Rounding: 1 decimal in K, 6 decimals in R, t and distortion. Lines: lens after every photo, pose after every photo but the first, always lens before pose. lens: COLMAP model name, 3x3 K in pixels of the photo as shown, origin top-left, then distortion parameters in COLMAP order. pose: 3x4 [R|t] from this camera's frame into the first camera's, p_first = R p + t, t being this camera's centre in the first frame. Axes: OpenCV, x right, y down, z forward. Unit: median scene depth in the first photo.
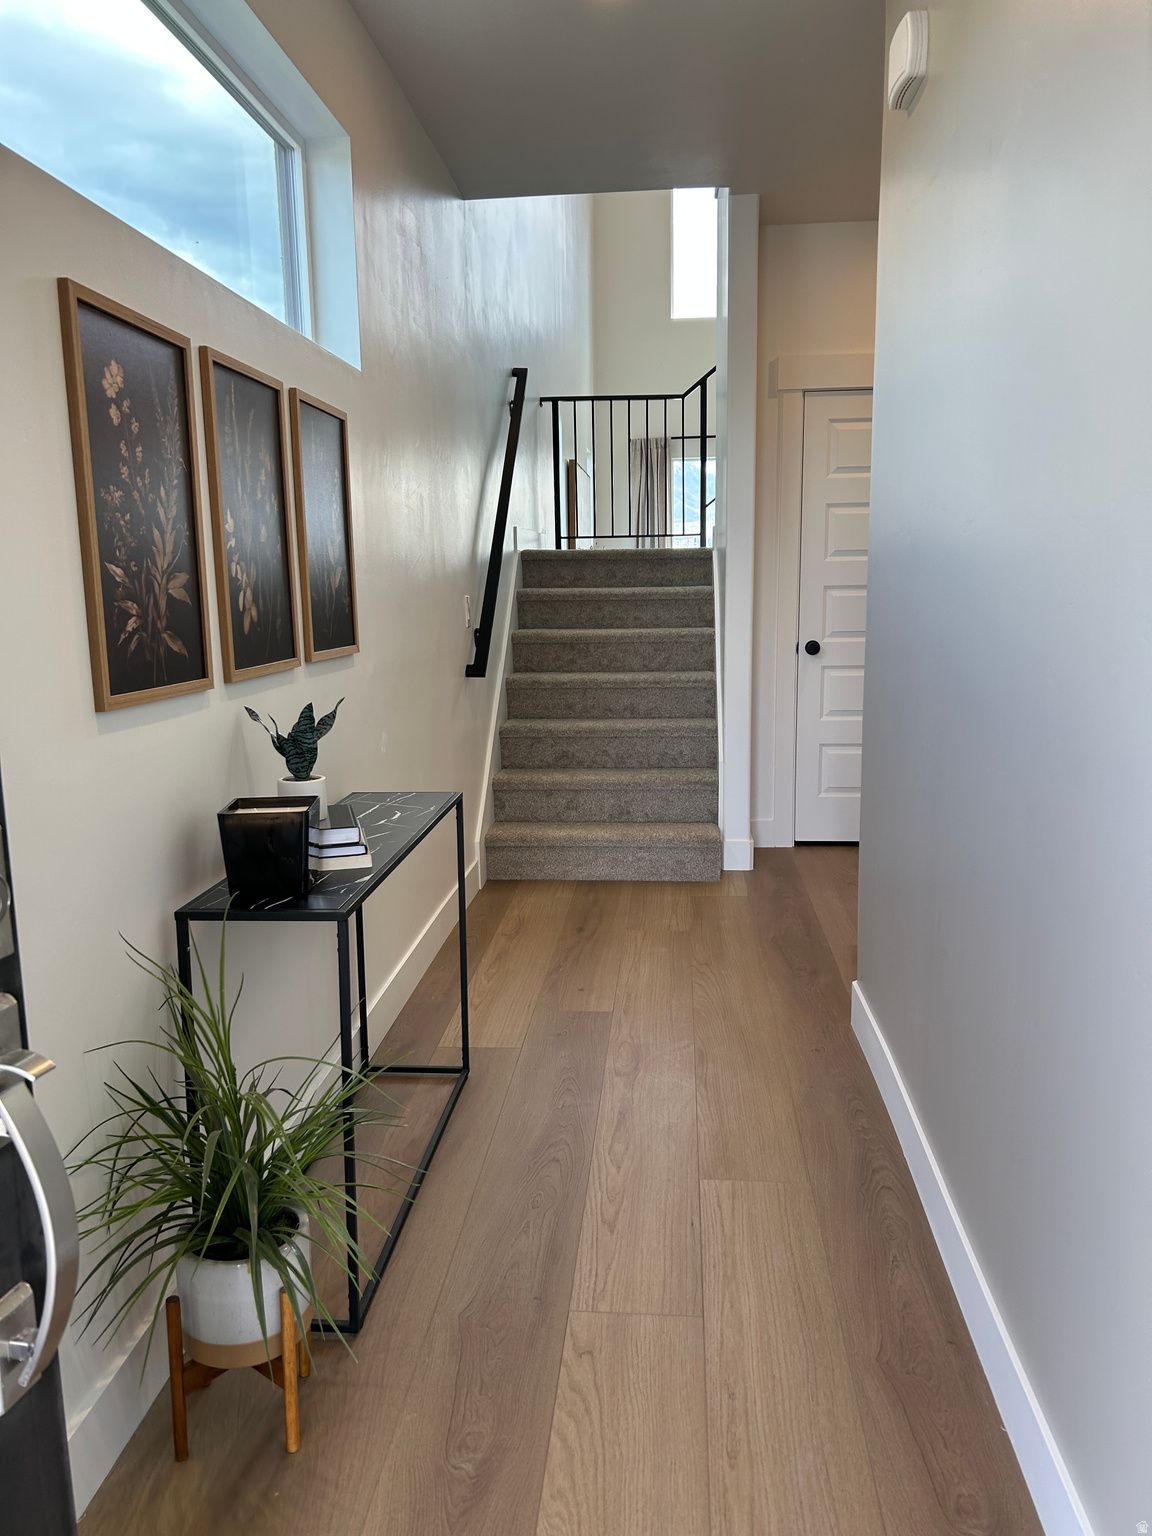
lens RADIAL K [[1146.1, 0, 584.3], [0, 1146.1, 783.4], [0, 0, 1]] dist [0.093070, -0.155615]
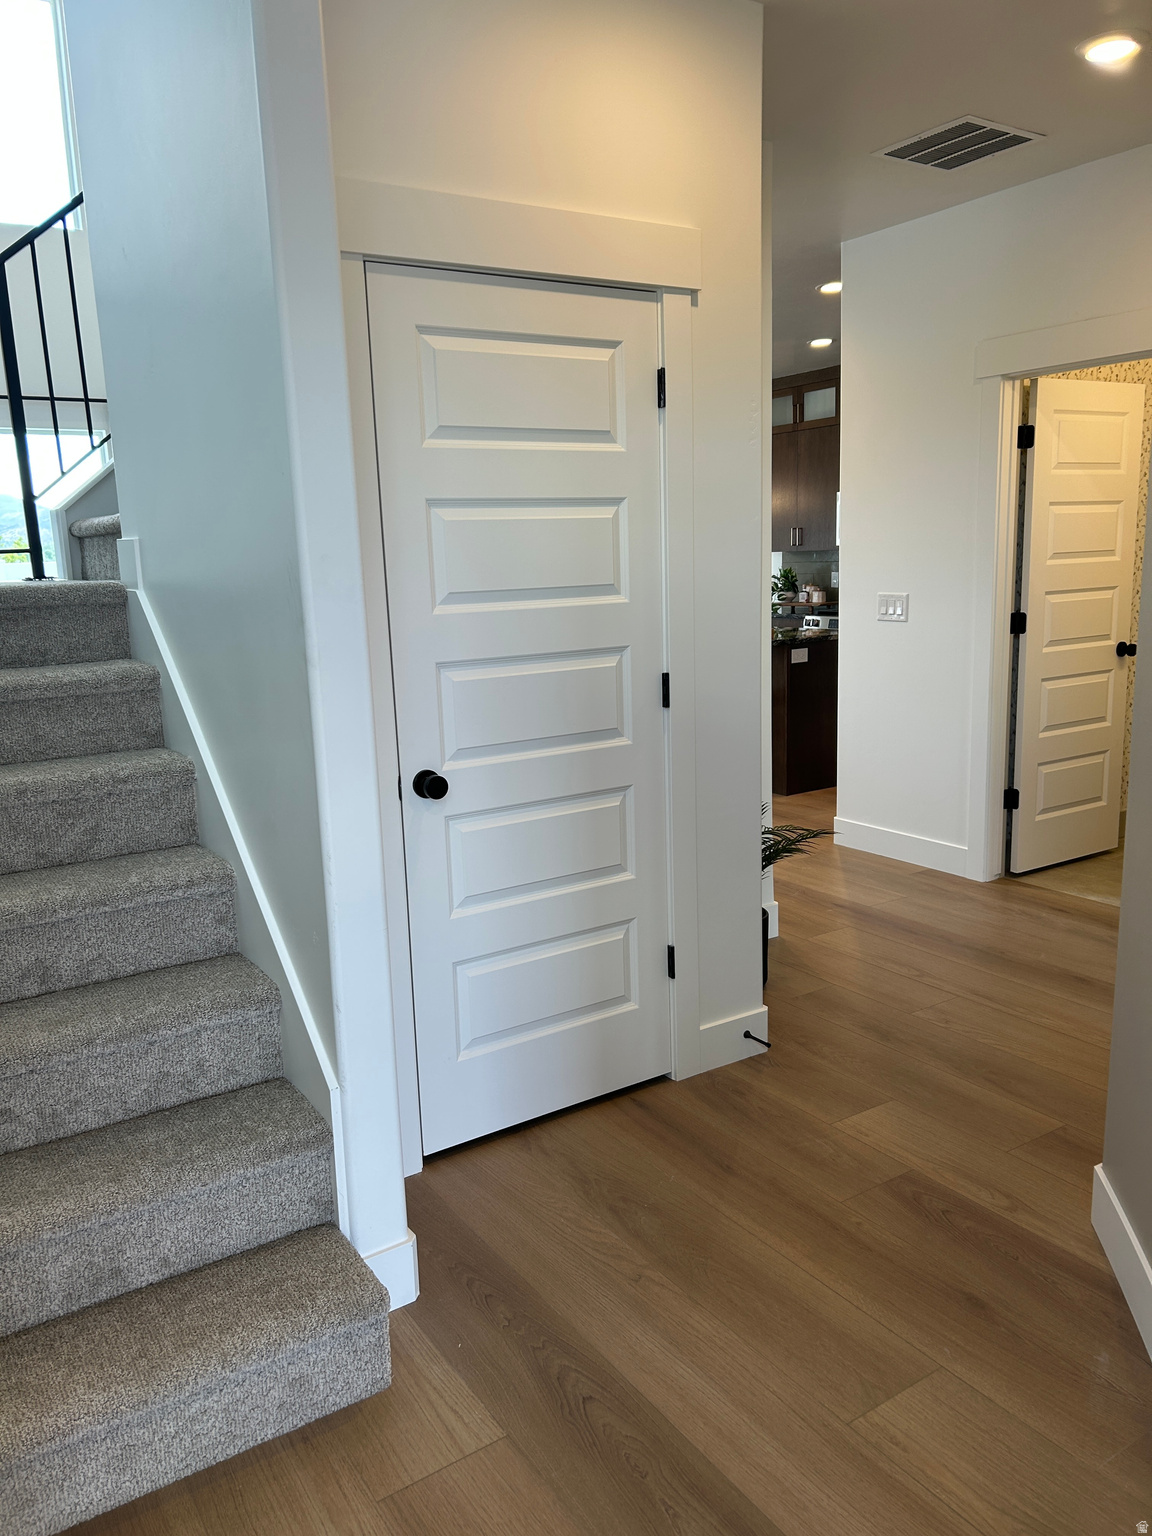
lens RADIAL K [[1146.1, 0, 584.3], [0, 1146.1, 783.4], [0, 0, 1]] dist [0.093070, -0.155615]
pose [[0.790694, -0.127226, 0.598846, -0.048679], [0.130624, 0.990703, 0.038005, -0.127771], [-0.598114, 0.048173, 0.799962, 0.553616]]
